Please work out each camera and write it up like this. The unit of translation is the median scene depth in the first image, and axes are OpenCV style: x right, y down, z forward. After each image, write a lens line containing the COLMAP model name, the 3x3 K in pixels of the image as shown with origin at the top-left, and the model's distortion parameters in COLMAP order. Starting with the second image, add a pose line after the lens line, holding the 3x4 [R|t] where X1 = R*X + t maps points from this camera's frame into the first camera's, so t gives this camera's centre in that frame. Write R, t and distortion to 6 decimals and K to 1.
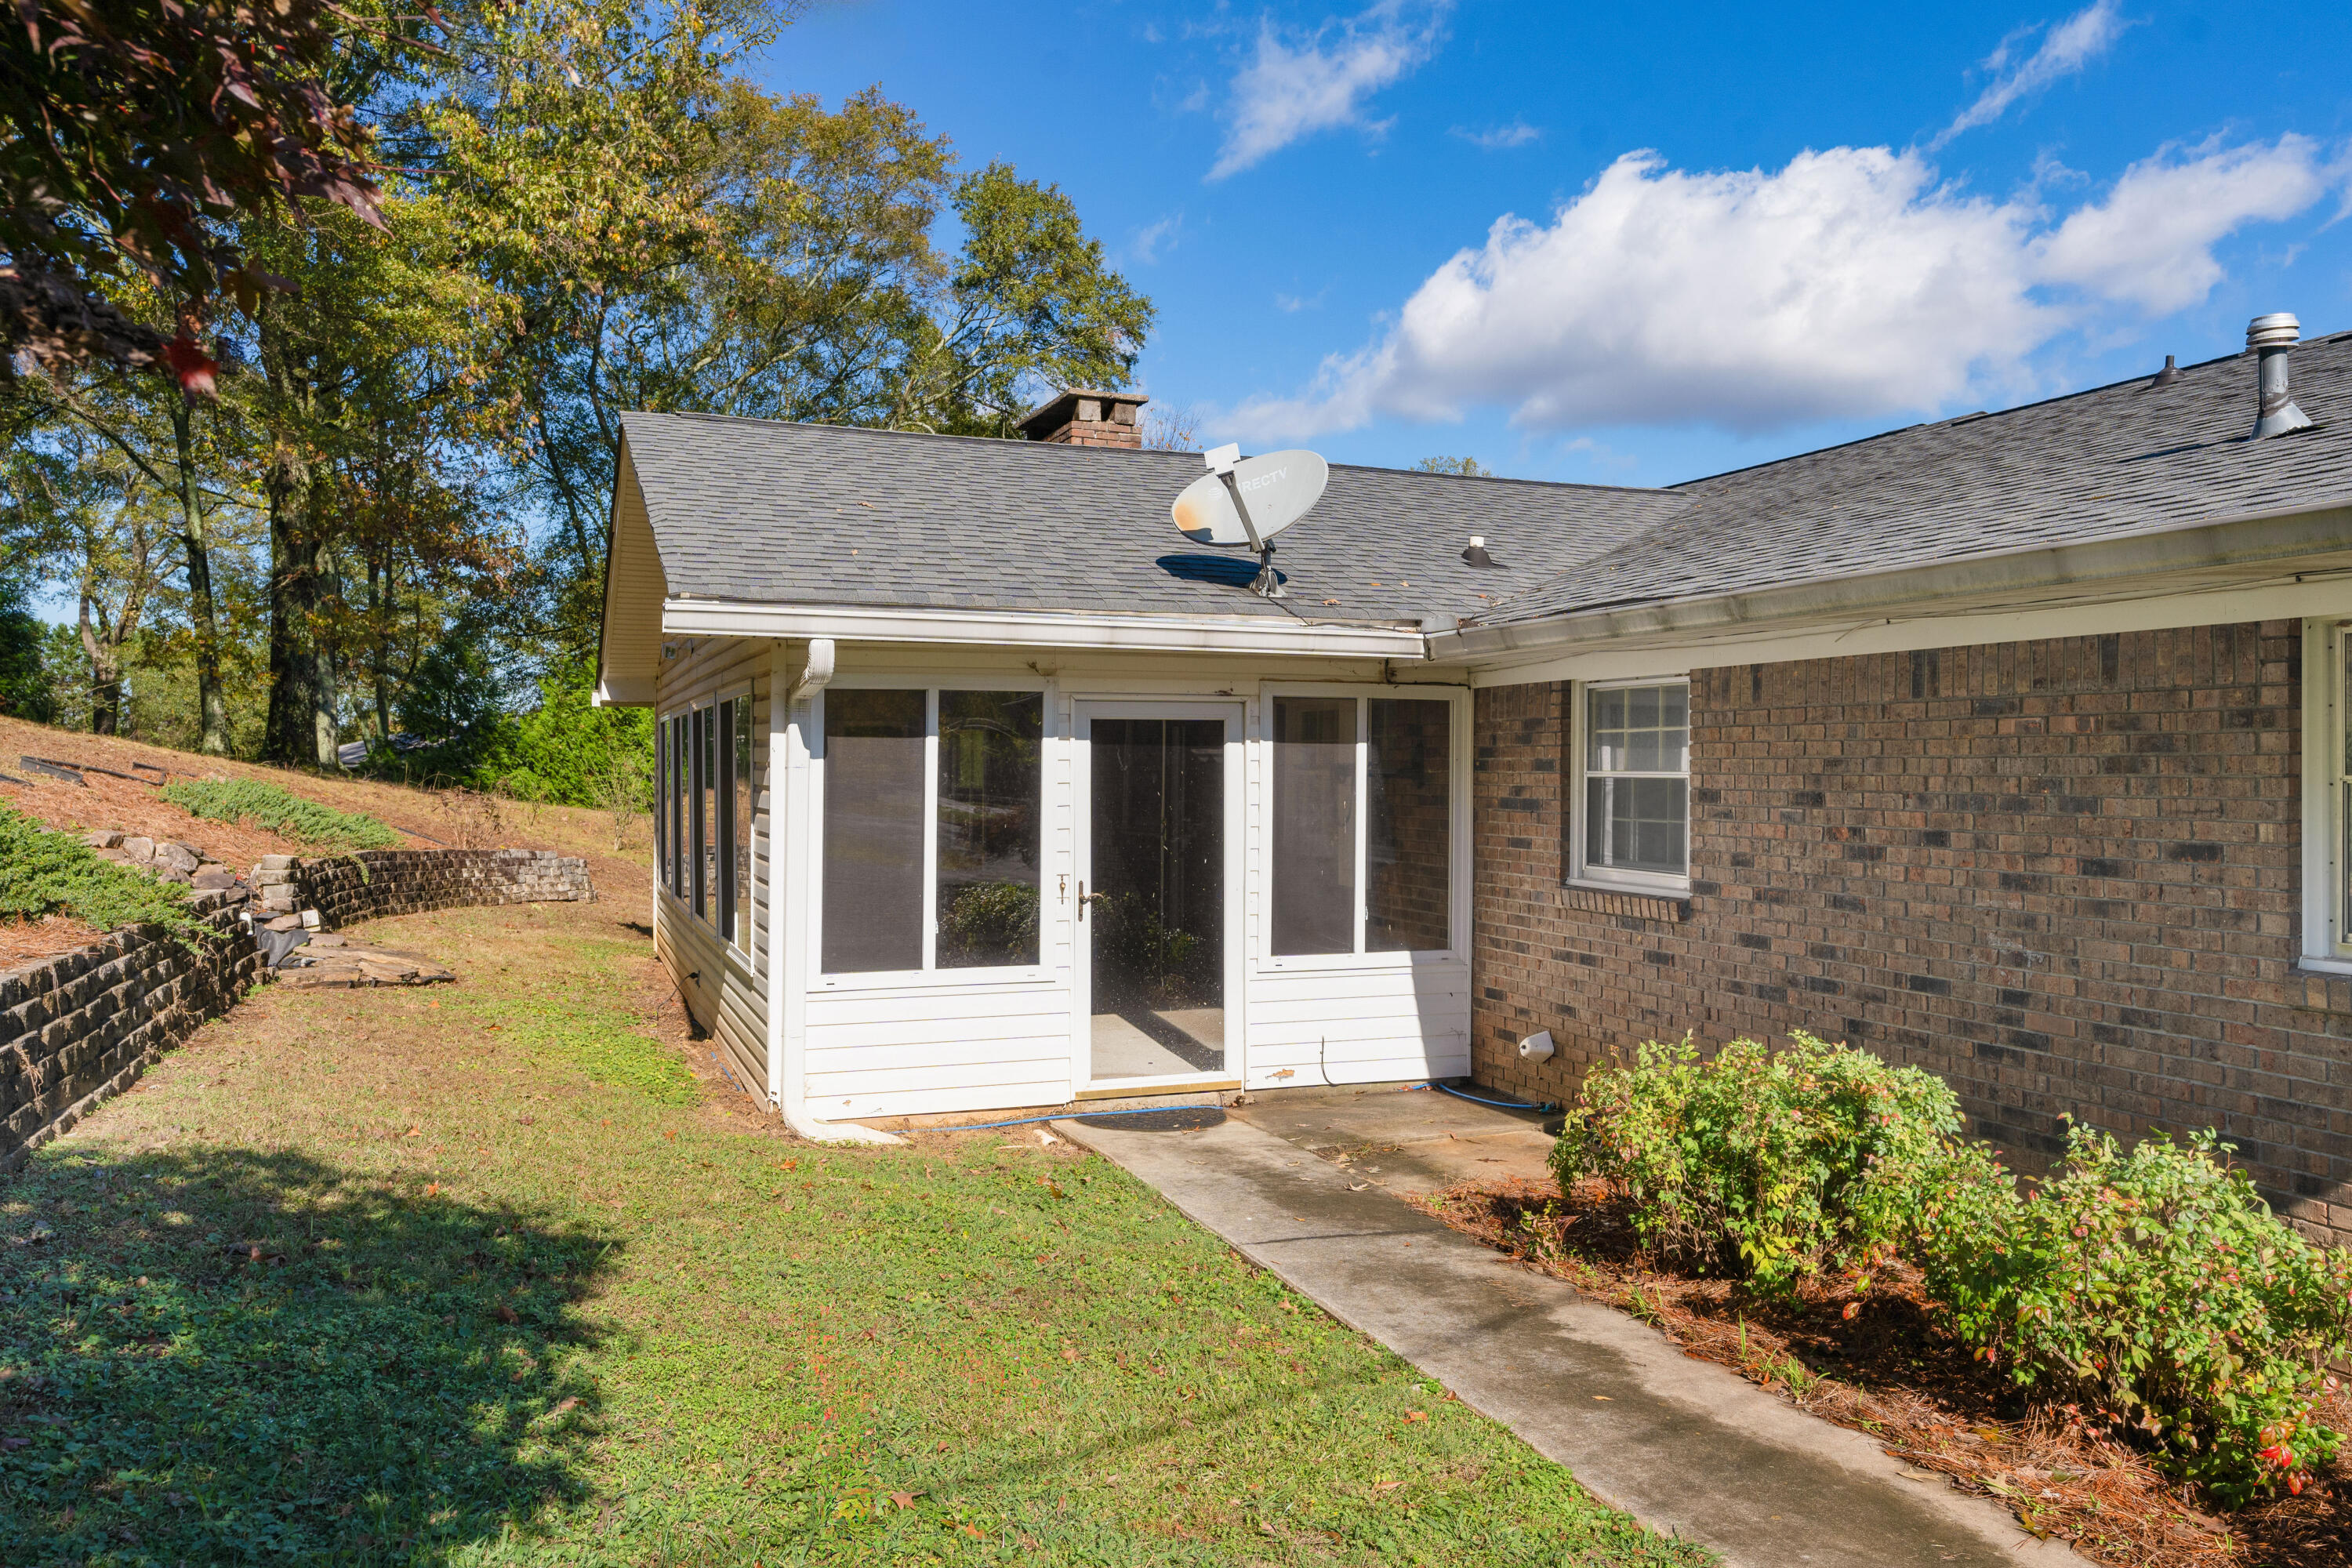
lens RADIAL K [[1702.1, 0, 1176.4], [0, 1702.1, 787.2], [0, 0, 1]] dist [0.013079, 0.002989]
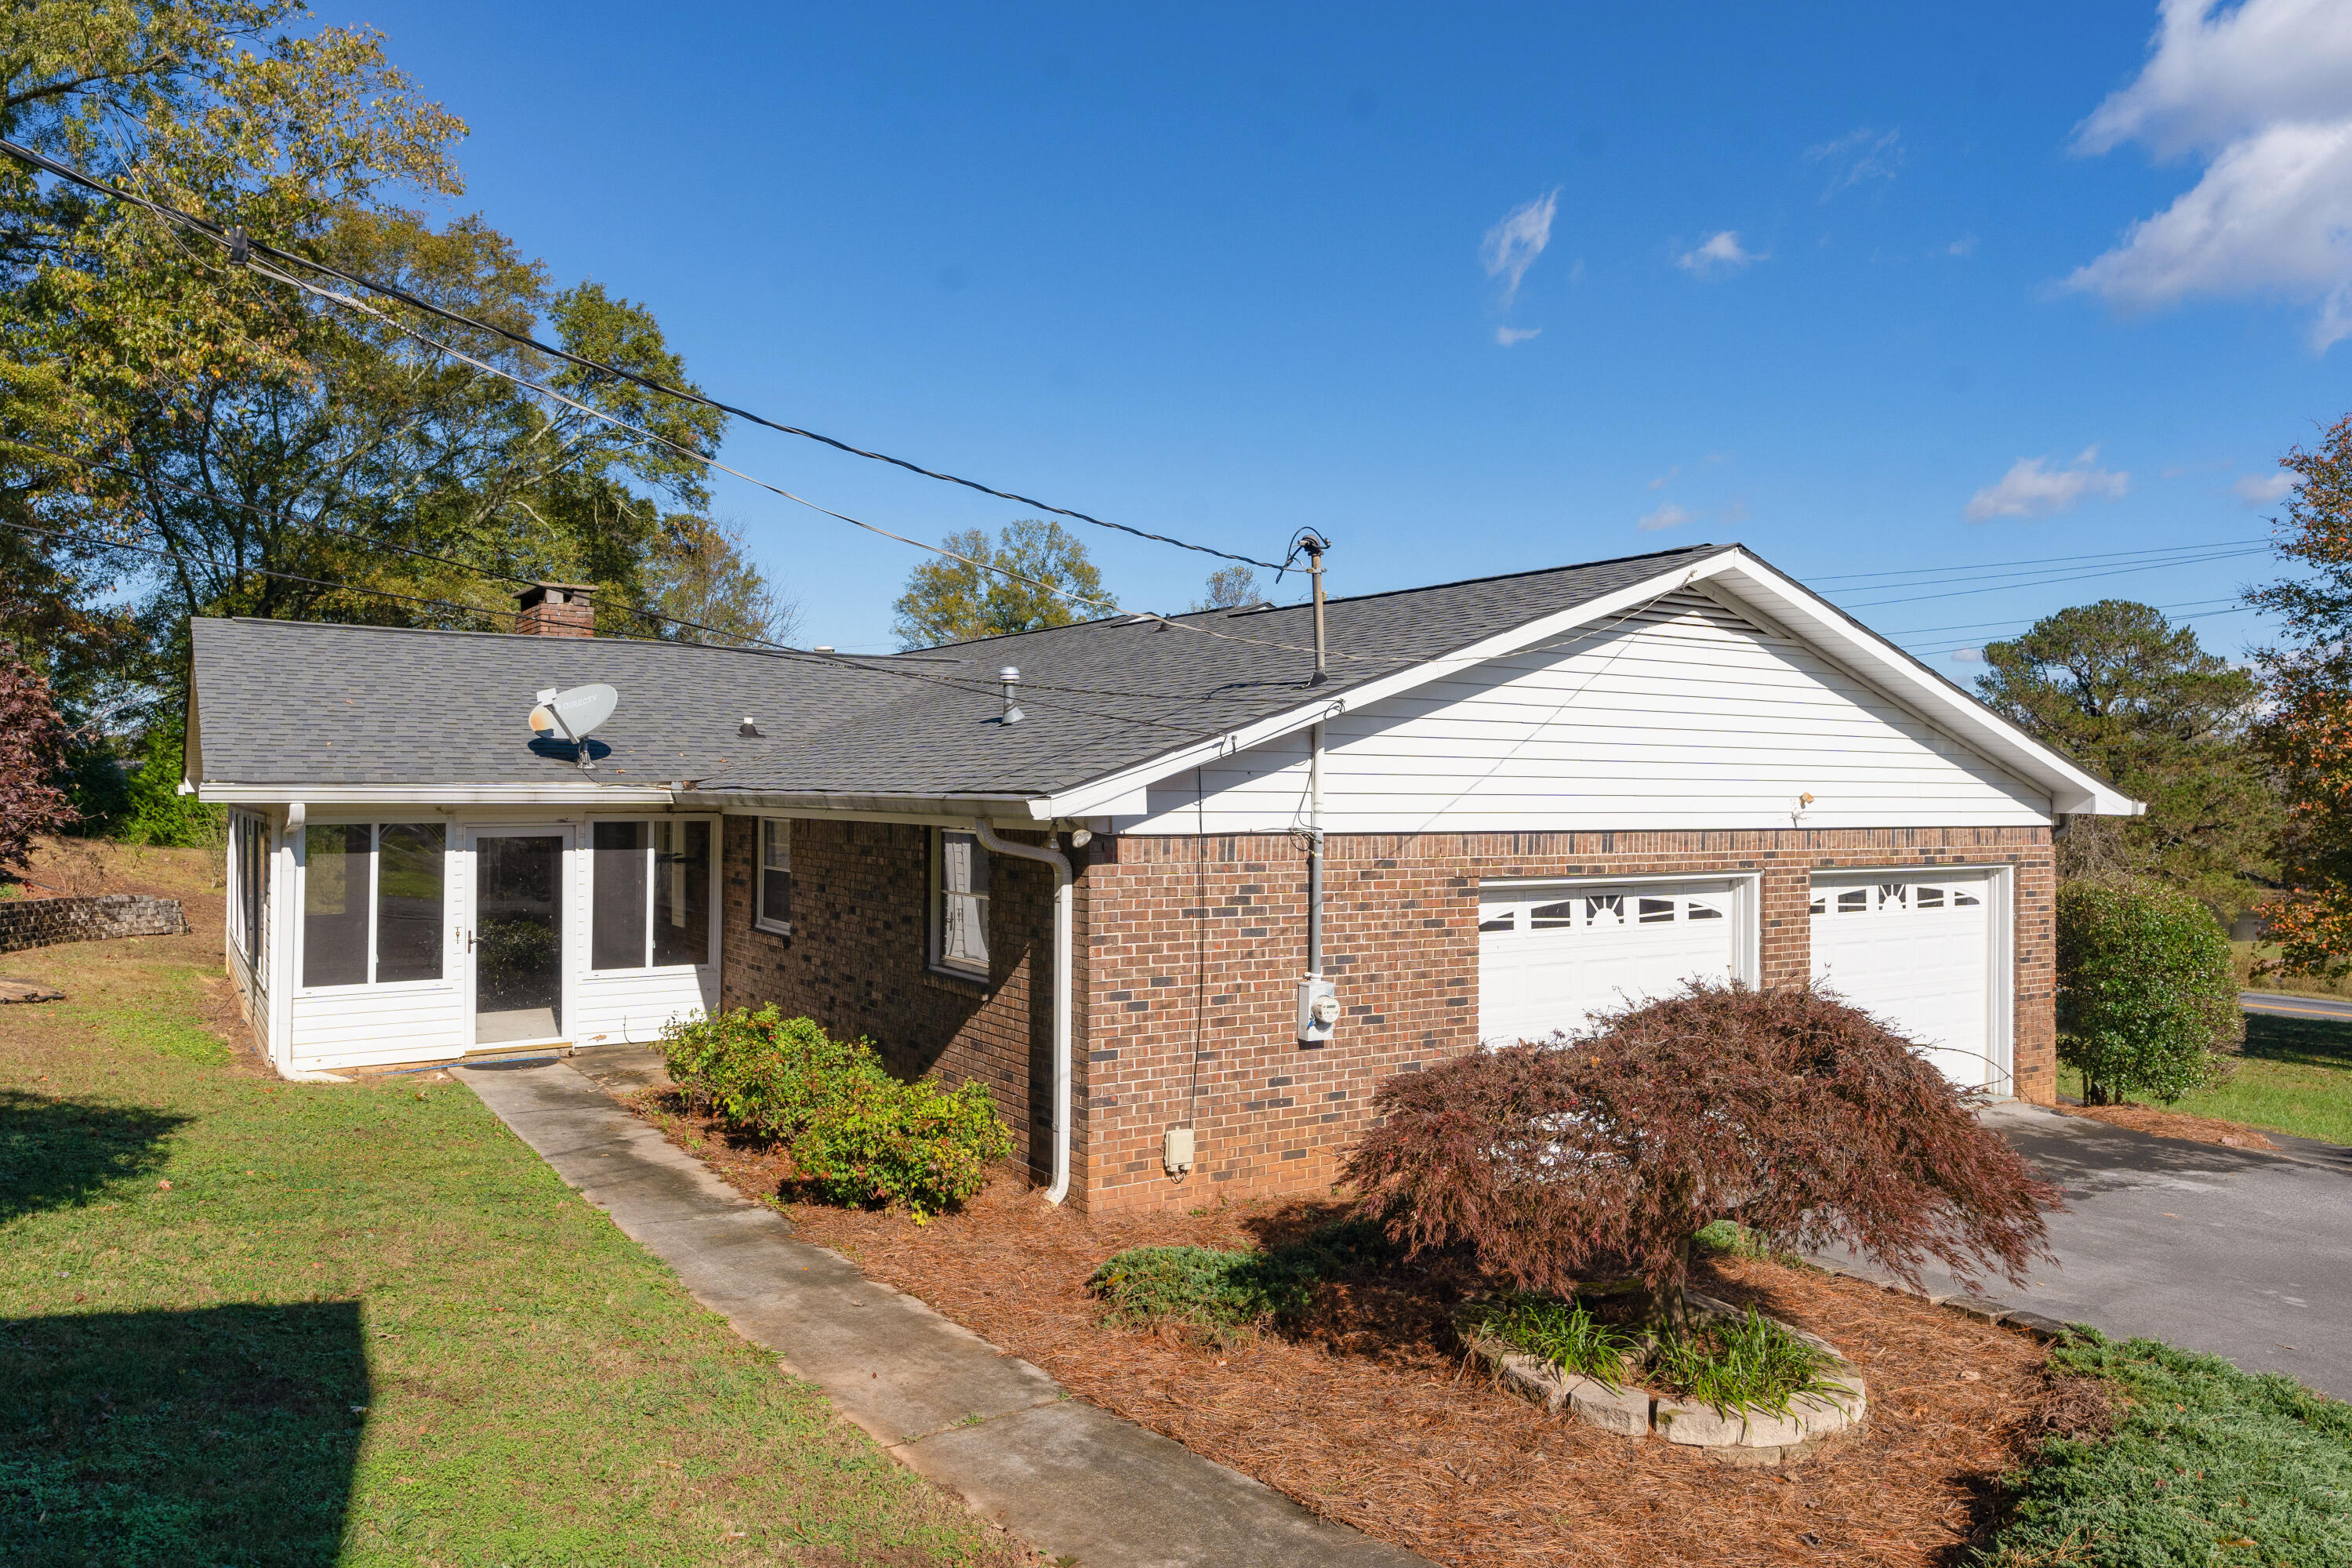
lens RADIAL K [[1589.2, 0, 1170.8], [0, 1589.2, 776.8], [0, 0, 1]] dist [0.006964, 0.000584]
pose [[0.978125, 0.000809, 0.208019, 0.298702], [0.001863, 0.999918, -0.012649, -0.078529], [-0.208012, 0.012760, 0.978043, -0.730873]]
